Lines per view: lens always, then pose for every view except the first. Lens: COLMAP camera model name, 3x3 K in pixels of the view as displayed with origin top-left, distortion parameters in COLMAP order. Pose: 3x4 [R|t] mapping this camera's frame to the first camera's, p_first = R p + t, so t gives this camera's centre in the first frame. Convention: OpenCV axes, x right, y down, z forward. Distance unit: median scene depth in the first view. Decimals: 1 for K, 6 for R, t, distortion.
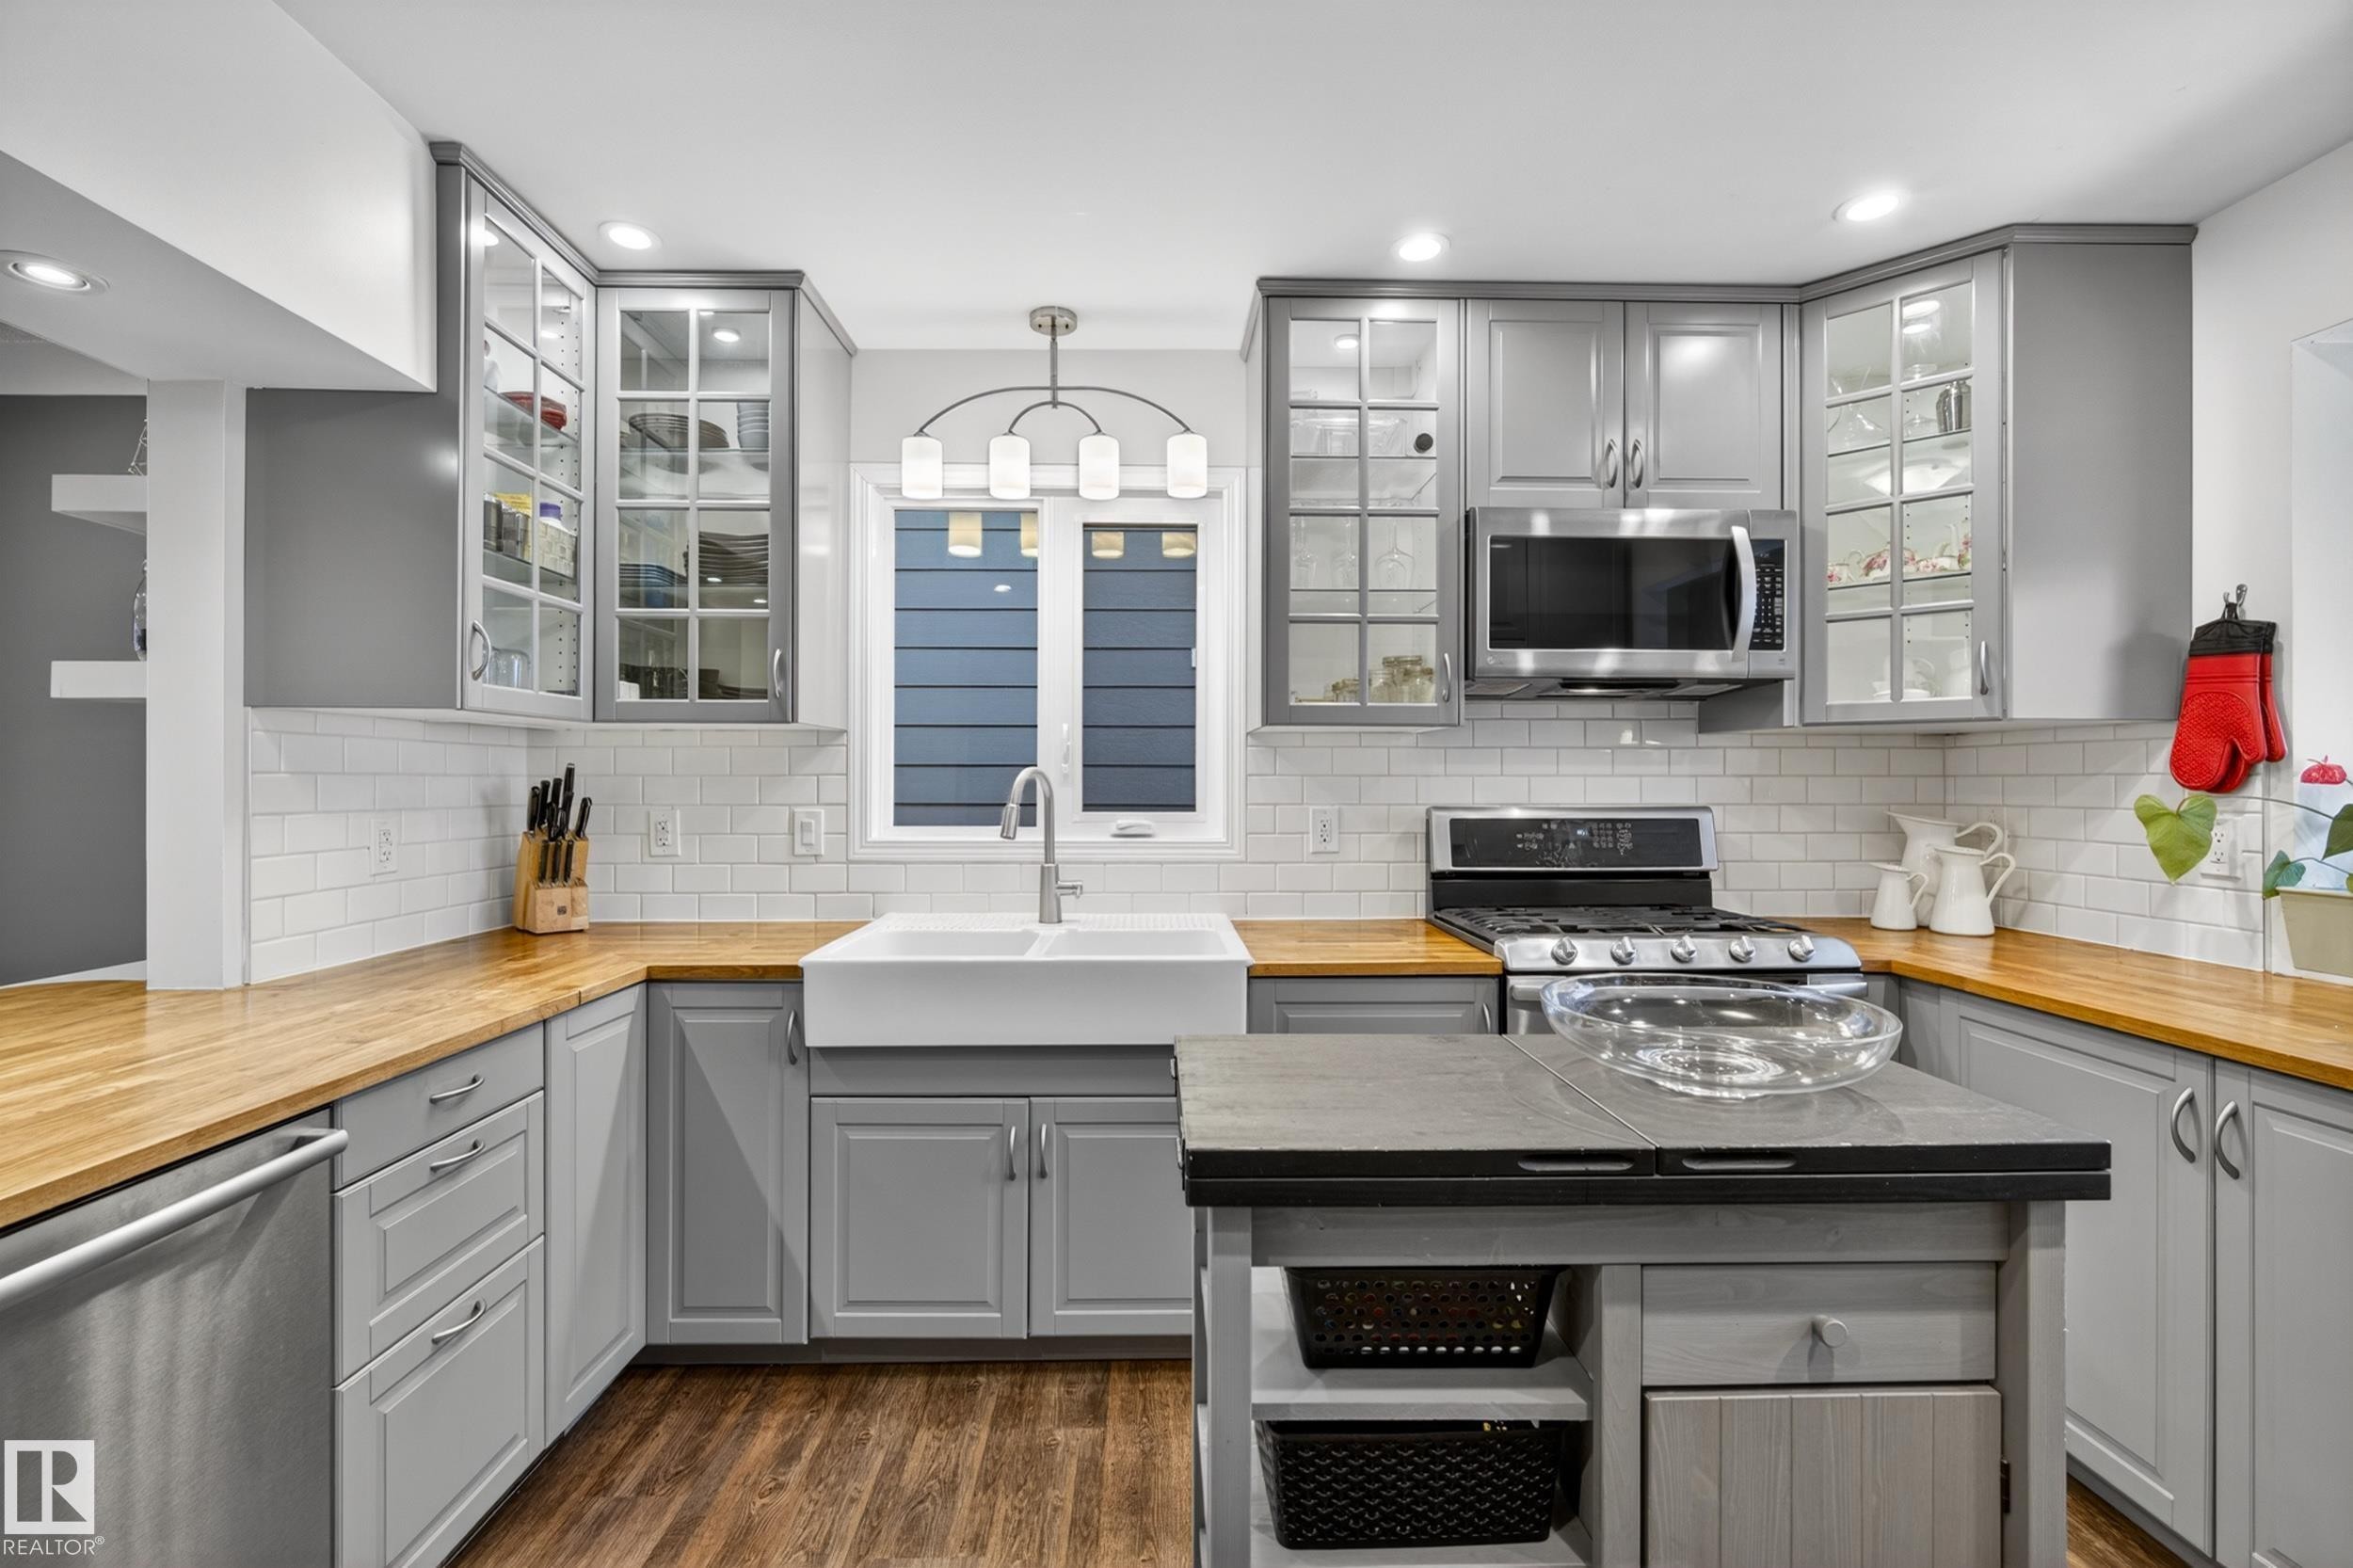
lens RADIAL K [[1026.9, 0, 1170.7], [0, 1026.9, 779.6], [0, 0, 1]] dist [-0.011926, 0.002753]
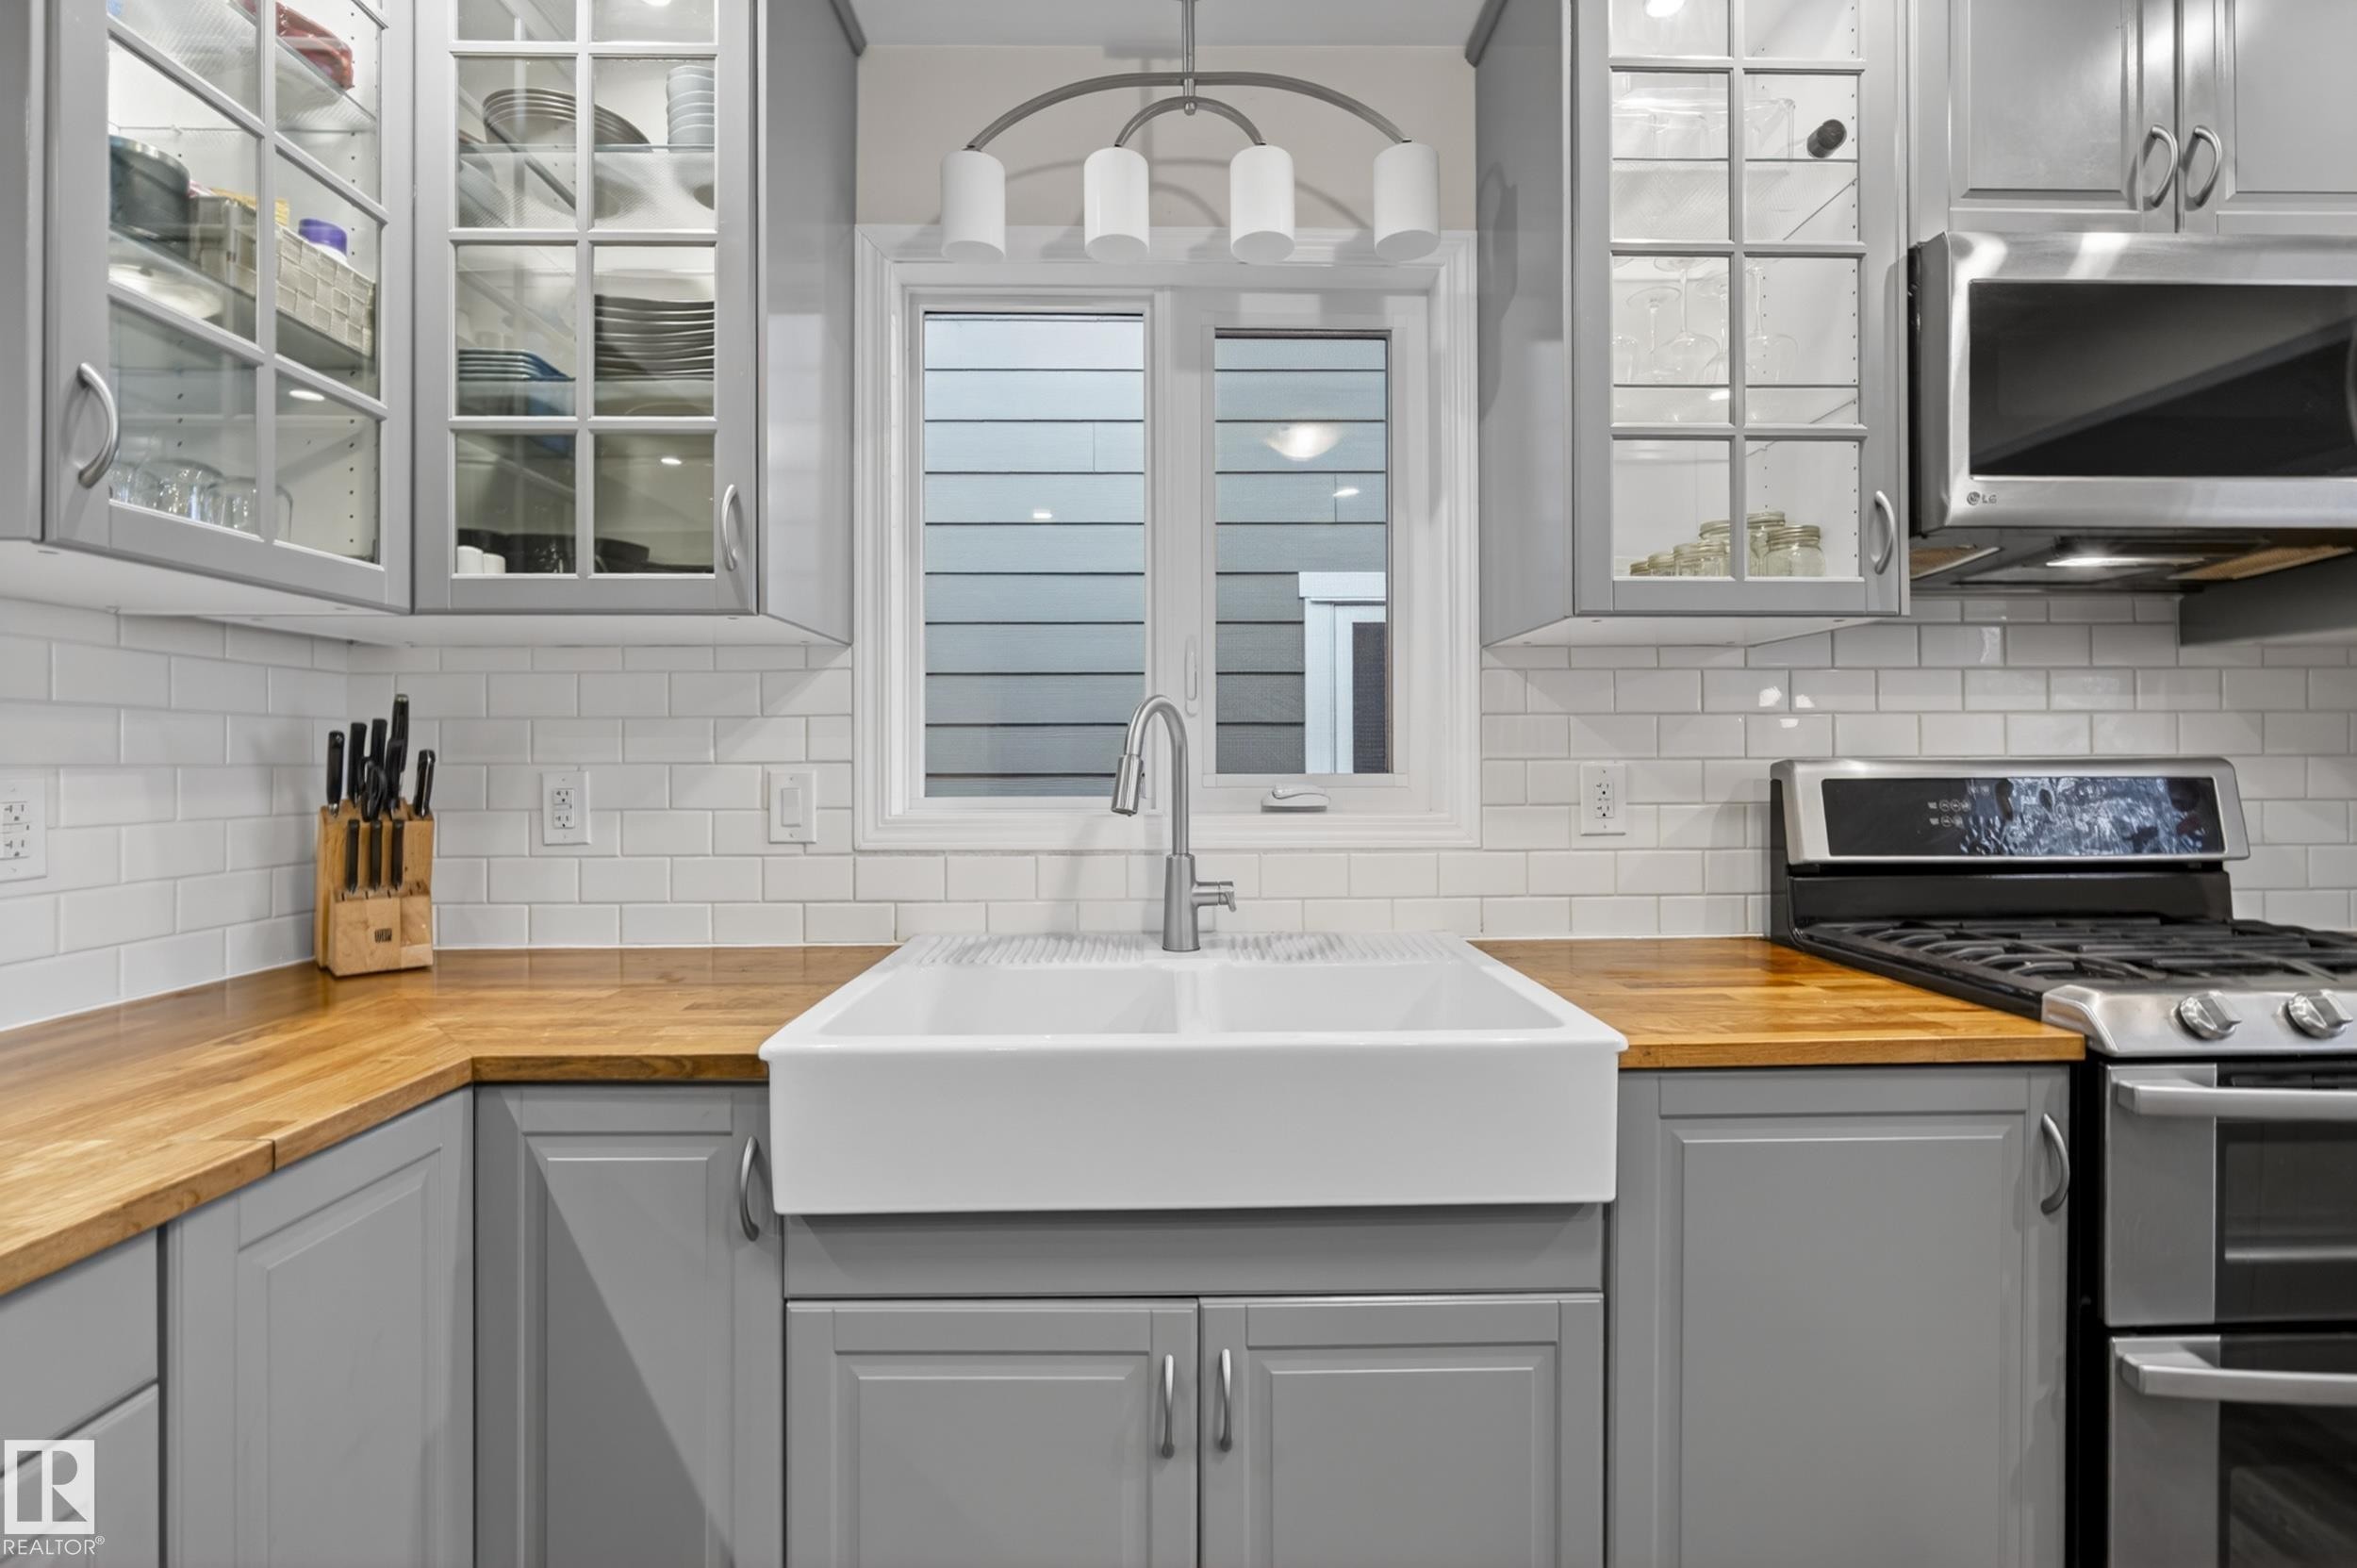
lens RADIAL K [[1028.7, 0, 1183.0], [0, 1028.7, 762.0], [0, 0, 1]] dist [-0.011926, 0.002753]
pose [[0.999985, -0.005452, -0.000925, -0.131174], [0.005452, 0.999985, -0.000101, 0.029717], [0.000926, 0.000096, 1.000000, 0.428822]]
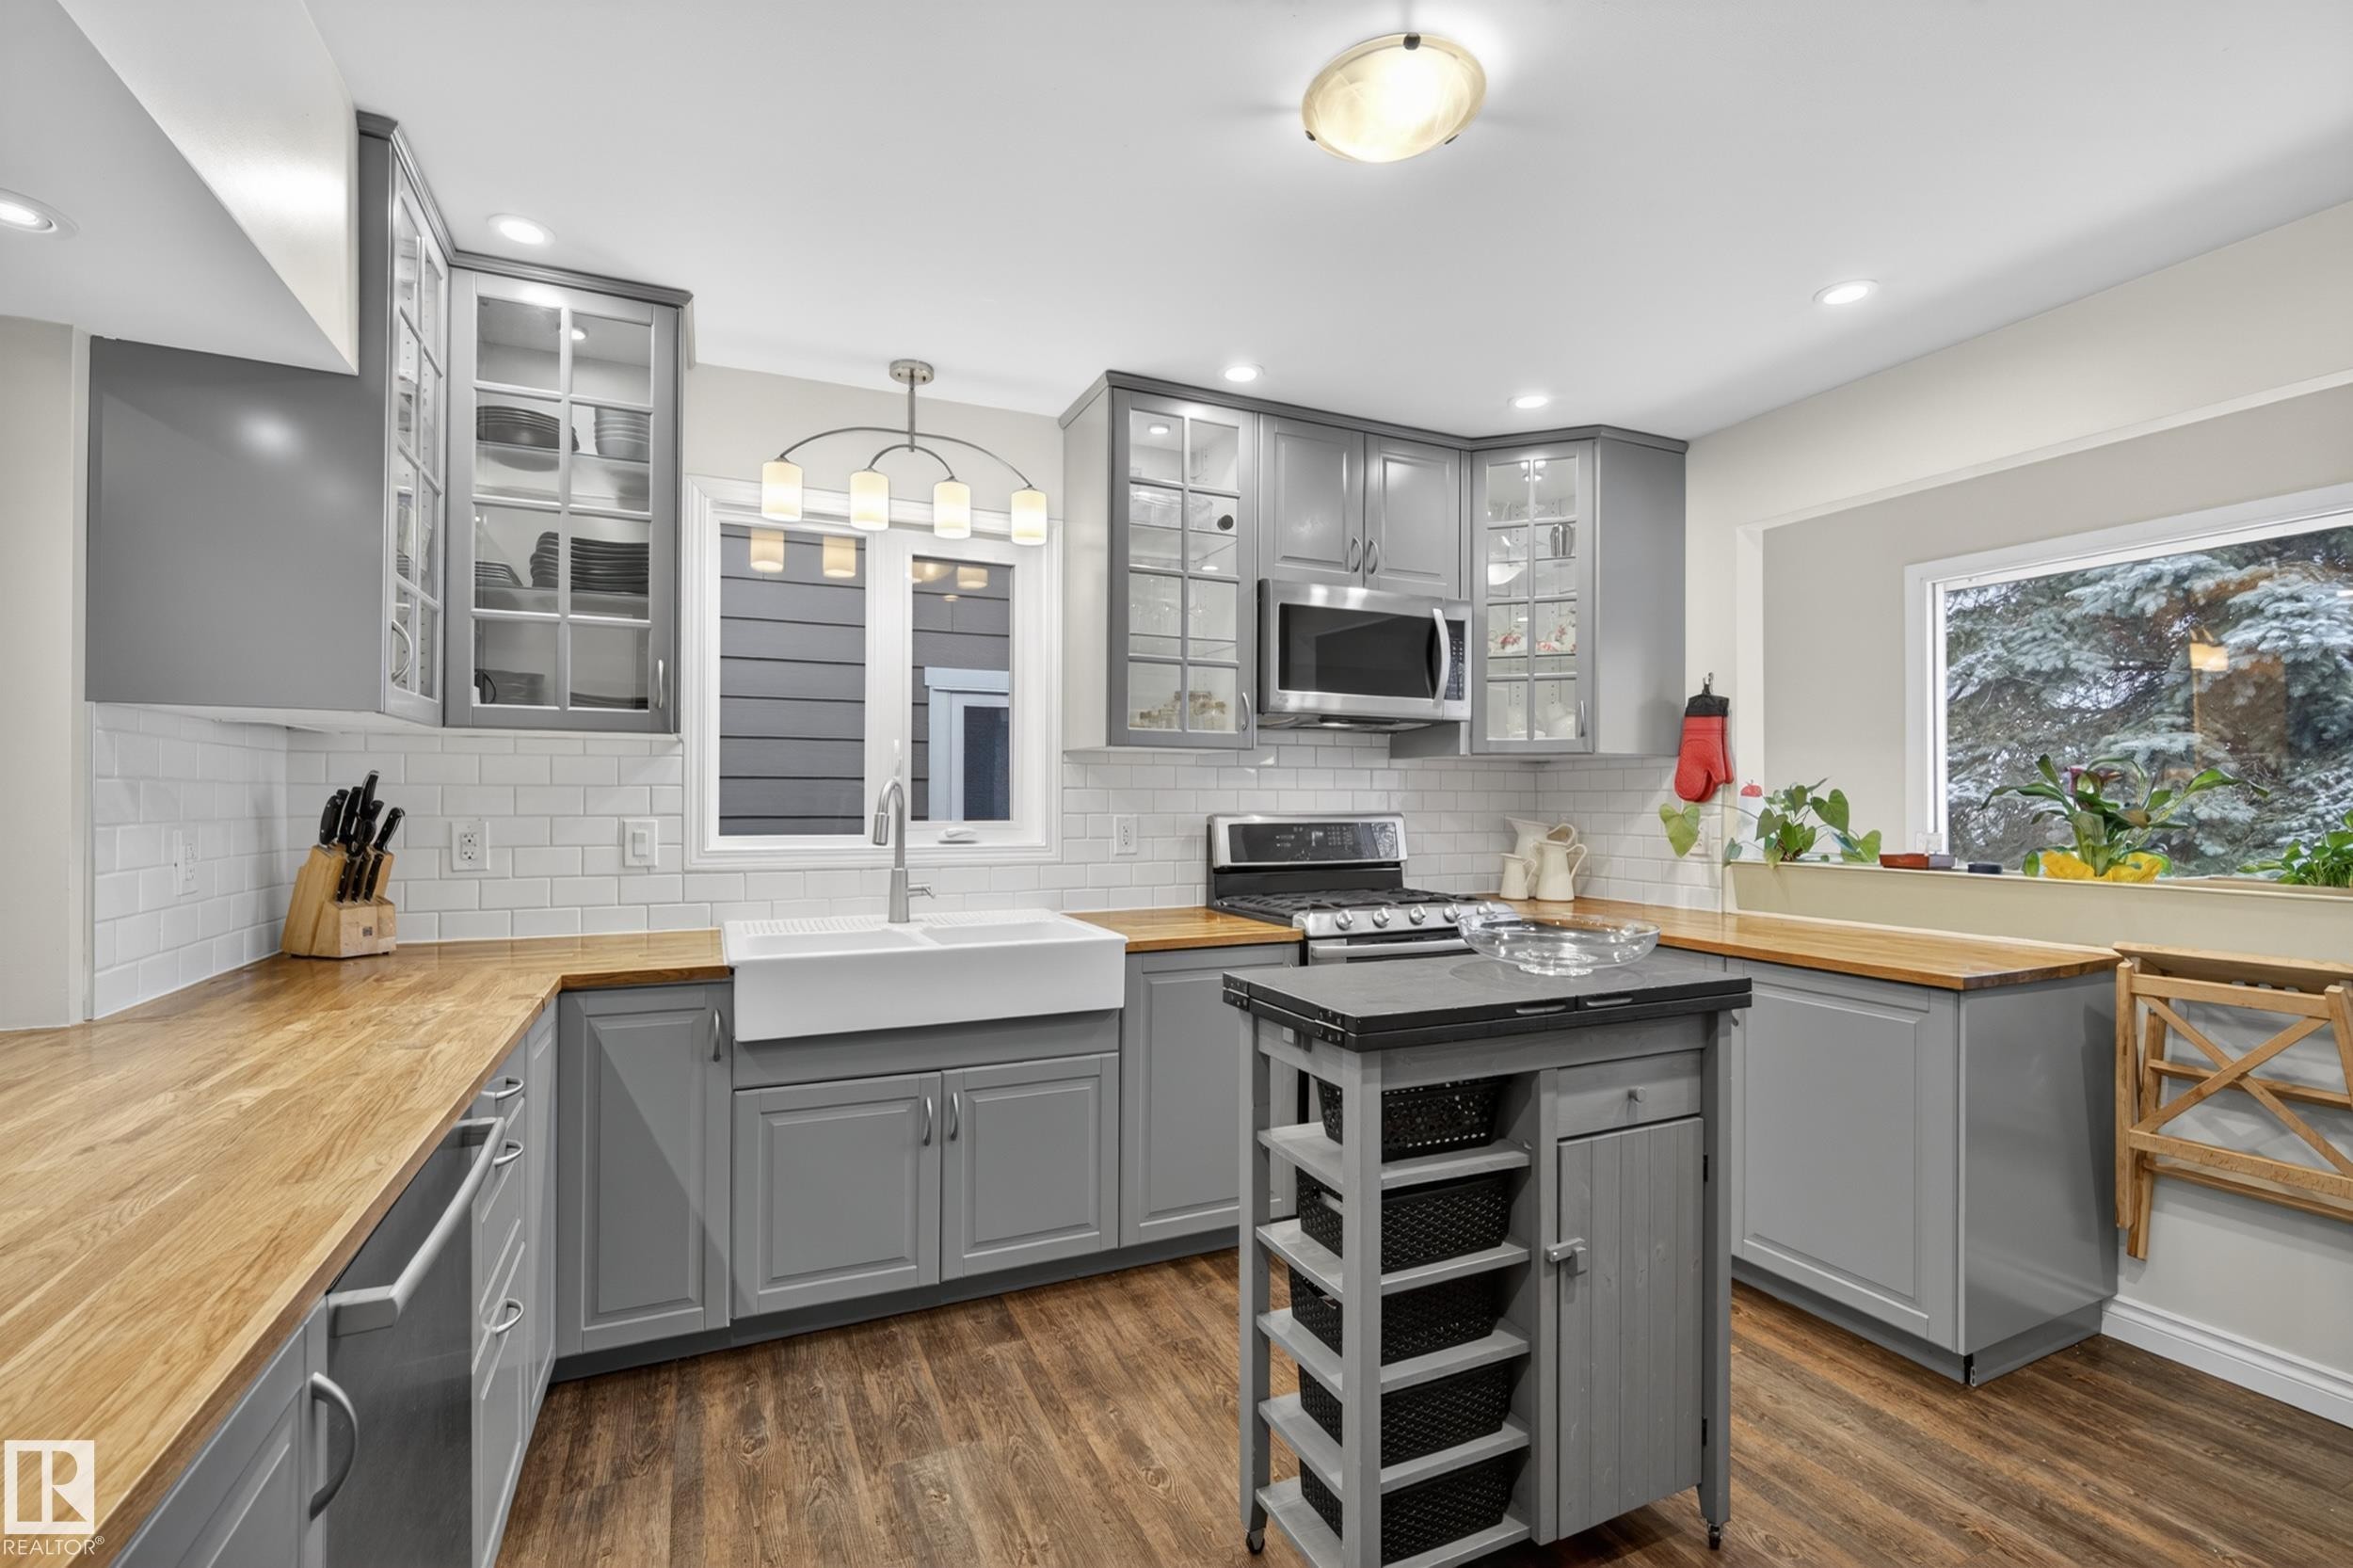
lens RADIAL K [[1026.9, 0, 1172.1], [0, 1026.9, 798.0], [0, 0, 1]] dist [-0.011926, 0.002753]
pose [[0.918171, 0.001911, 0.396180, -0.322627], [-0.002289, 0.999997, 0.000481, 0.007069], [-0.396178, -0.001348, 0.918173, -0.129840]]
